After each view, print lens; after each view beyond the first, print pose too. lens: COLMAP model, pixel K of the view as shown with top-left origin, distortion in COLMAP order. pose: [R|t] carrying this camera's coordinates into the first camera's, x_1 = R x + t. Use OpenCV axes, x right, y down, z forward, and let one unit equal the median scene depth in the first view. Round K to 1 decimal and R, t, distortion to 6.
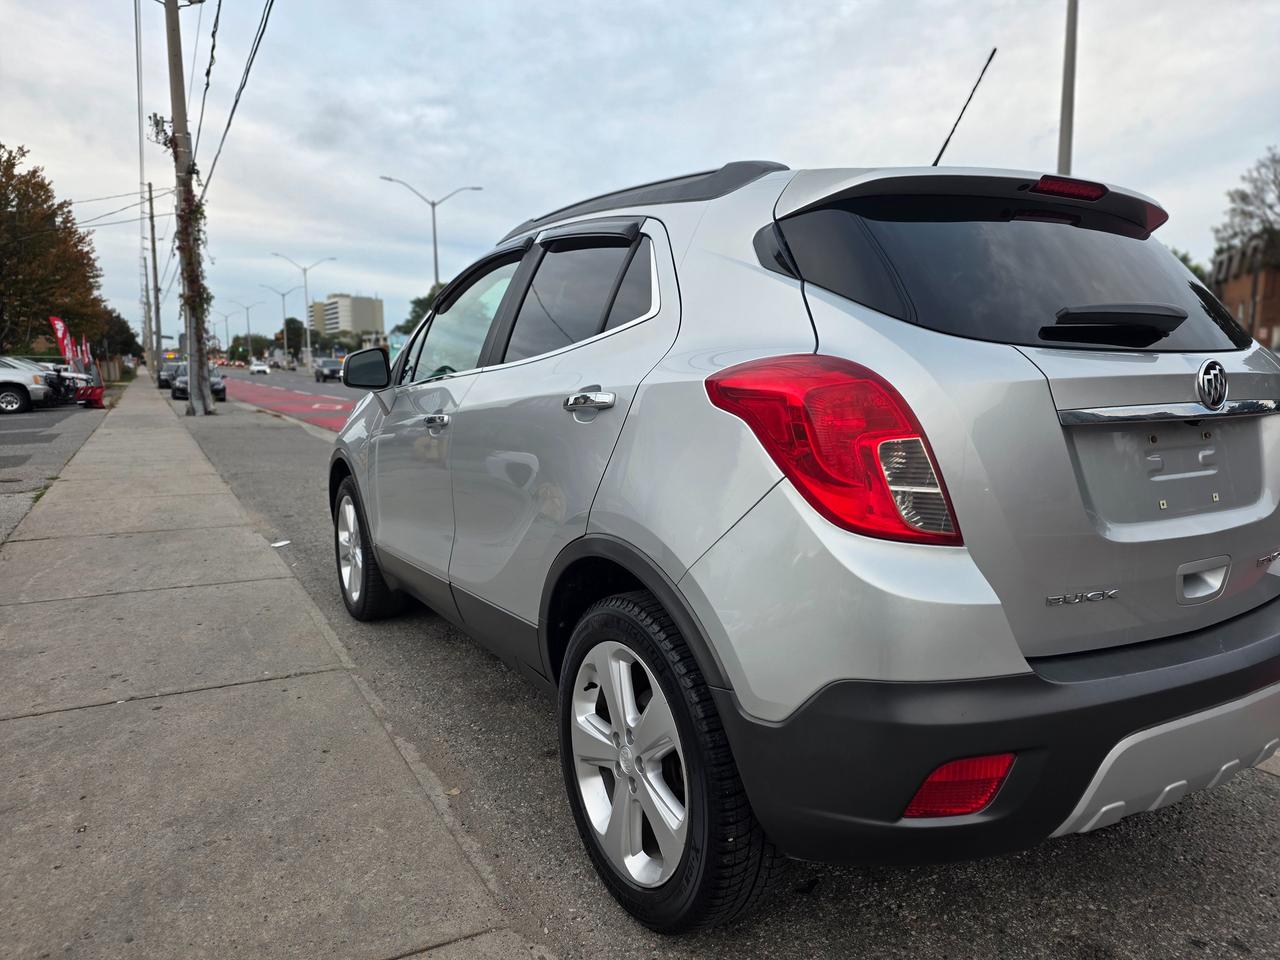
lens RADIAL K [[865.9, 0, 651.5], [0, 865.9, 482.2], [0, 0, 1]] dist [0.022463, -0.003421]
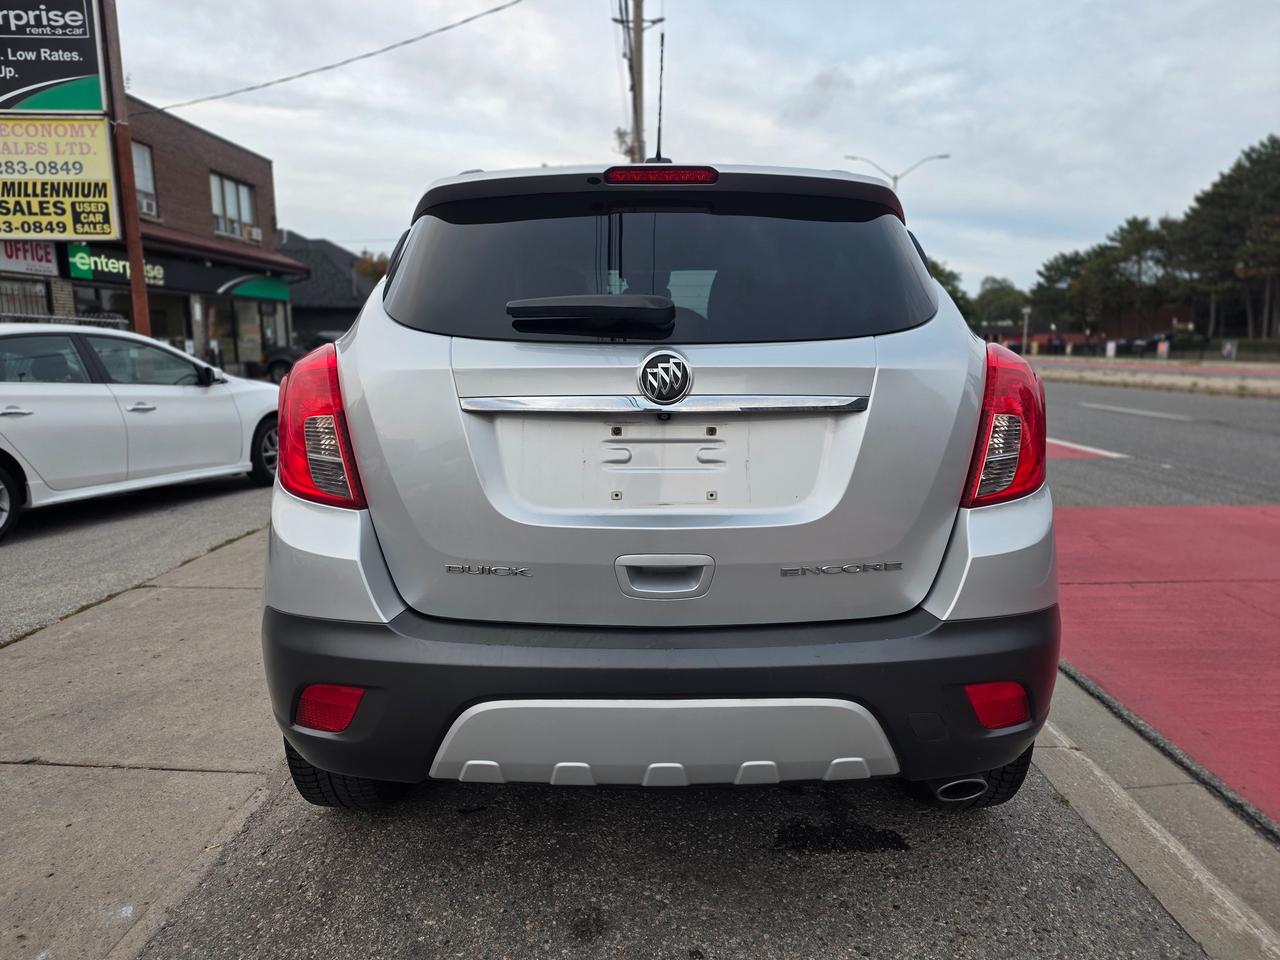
lens RADIAL K [[857.1, 0, 642.6], [0, 857.1, 487.0], [0, 0, 1]] dist [0.063209, -0.035017]
pose [[0.863017, 0.081192, -0.498607, 0.073658], [-0.065420, 0.996651, 0.049059, -0.002399], [0.500920, -0.009720, 0.865439, 0.010521]]
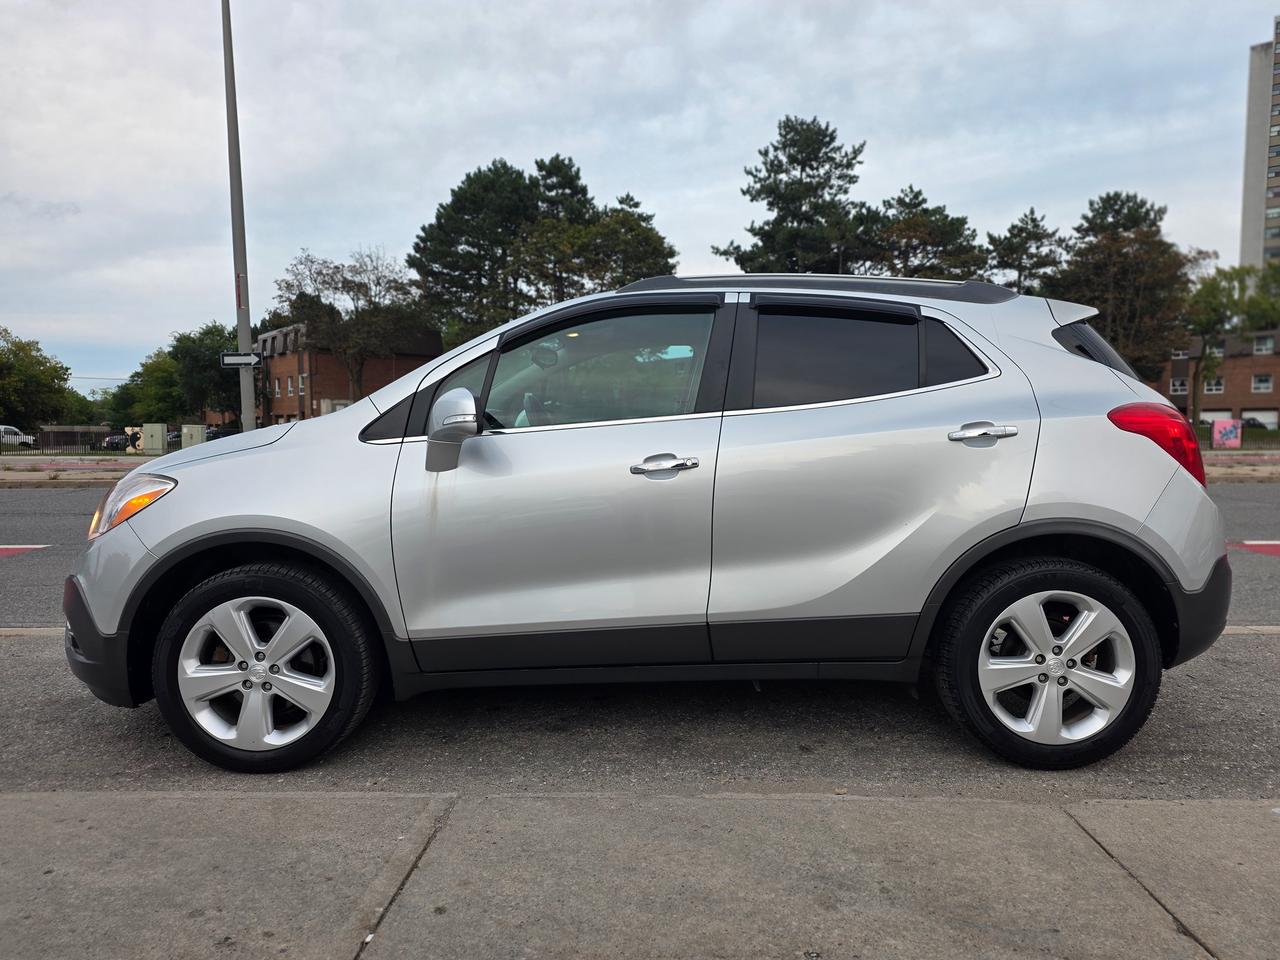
lens RADIAL K [[865.9, 0, 651.5], [0, 865.9, 482.2], [0, 0, 1]] dist [0.022463, -0.003421]
pose [[0.512481, -0.051397, 0.857159, -0.127770], [0.116921, 0.993087, -0.010358, -0.004810], [-0.850701, 0.105528, 0.514947, 0.060056]]
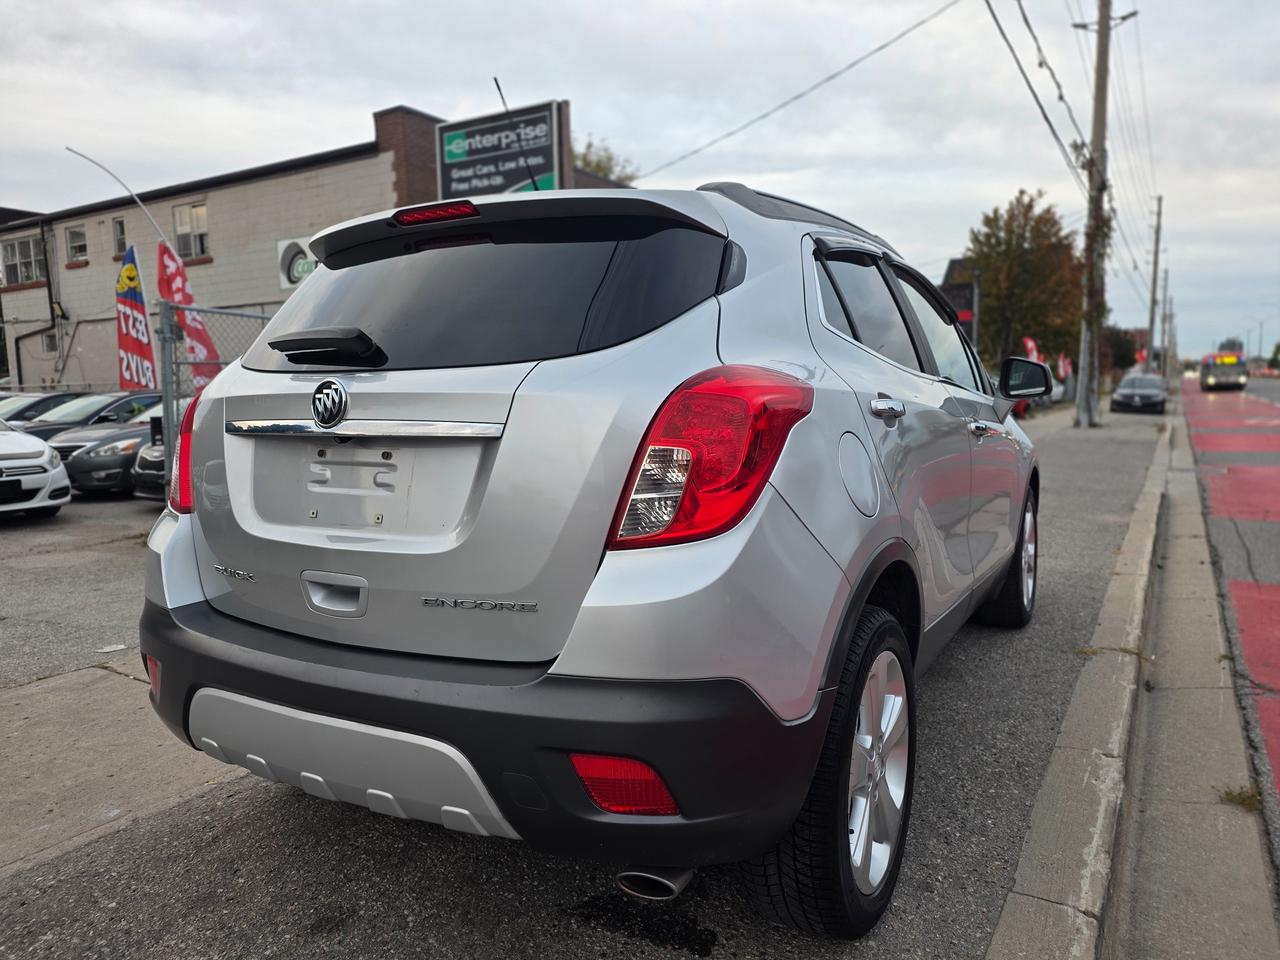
lens RADIAL K [[865.9, 0, 651.5], [0, 865.9, 482.2], [0, 0, 1]] dist [0.022463, -0.003421]
pose [[0.501554, 0.083361, -0.861101, 0.114129], [-0.095579, 0.994593, 0.040614, -0.006466], [0.859830, 0.061933, 0.506810, 0.054188]]
